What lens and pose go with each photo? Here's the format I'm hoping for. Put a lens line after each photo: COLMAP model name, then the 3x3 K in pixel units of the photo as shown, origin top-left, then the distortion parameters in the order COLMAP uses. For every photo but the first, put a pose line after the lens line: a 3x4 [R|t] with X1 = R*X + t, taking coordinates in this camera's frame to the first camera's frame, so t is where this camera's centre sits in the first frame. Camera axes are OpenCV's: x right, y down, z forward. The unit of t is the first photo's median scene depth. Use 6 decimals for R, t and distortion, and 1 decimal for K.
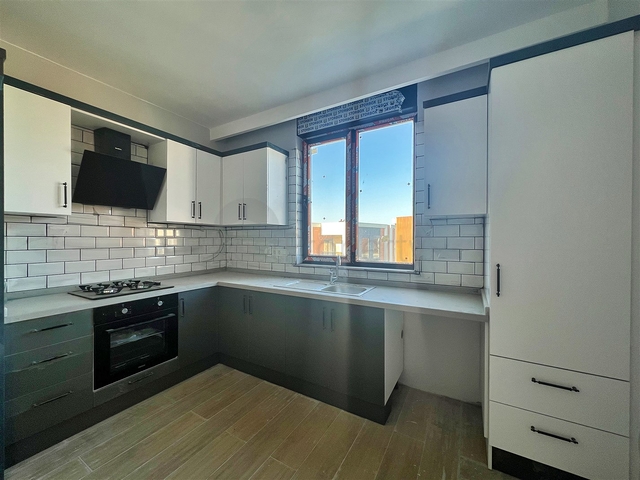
lens RADIAL K [[256.2, 0, 321.7], [0, 256.2, 240.0], [0, 0, 1]] dist [-0.000033, 0.000028]
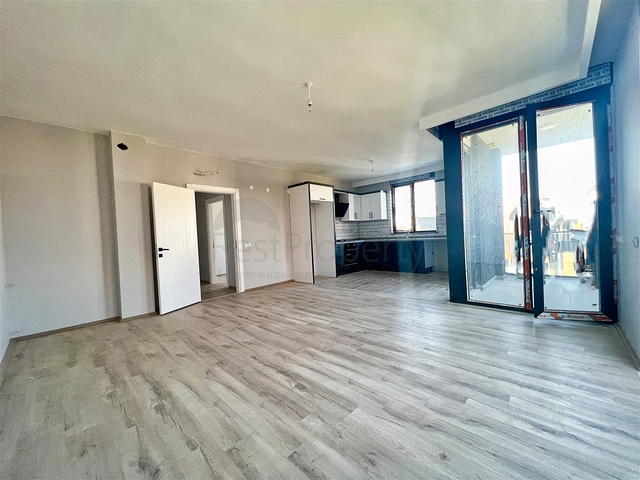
lens RADIAL K [[256.2, 0, 321.7], [0, 256.2, 240.0], [0, 0, 1]] dist [-0.000033, 0.000028]
pose [[0.973219, -0.043730, -0.225681, -0.241511], [0.048266, 0.998728, 0.014618, 0.096966], [0.224755, -0.025119, 0.974092, -1.997031]]
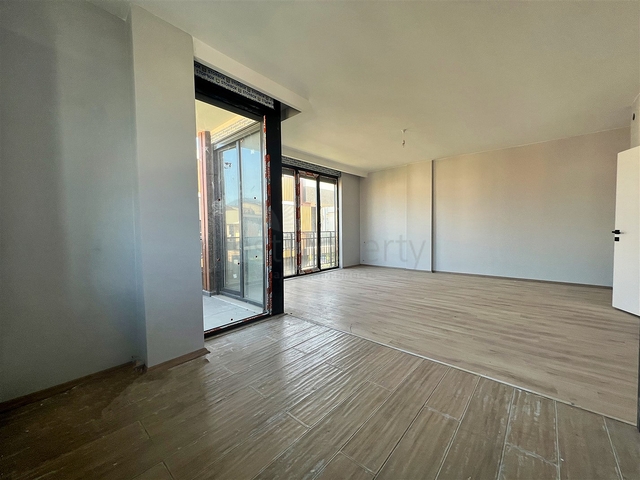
lens RADIAL K [[256.2, 0, 321.7], [0, 256.2, 240.0], [0, 0, 1]] dist [-0.000033, 0.000028]
pose [[-0.980887, 0.001787, 0.194571, -0.307179], [0.011043, 0.998858, 0.046494, 0.092428], [-0.194265, 0.047754, -0.979786, 0.889790]]
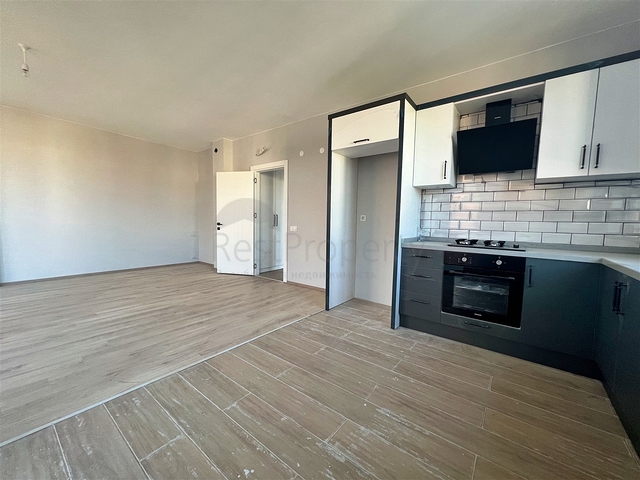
lens RADIAL K [[256.2, 0, 321.7], [0, 256.2, 240.0], [0, 0, 1]] dist [-0.000033, 0.000028]
pose [[-0.134546, 0.066296, -0.988687, 0.366467], [-0.026458, 0.997163, 0.070465, 0.091998], [0.990554, 0.035639, -0.132410, 0.380308]]
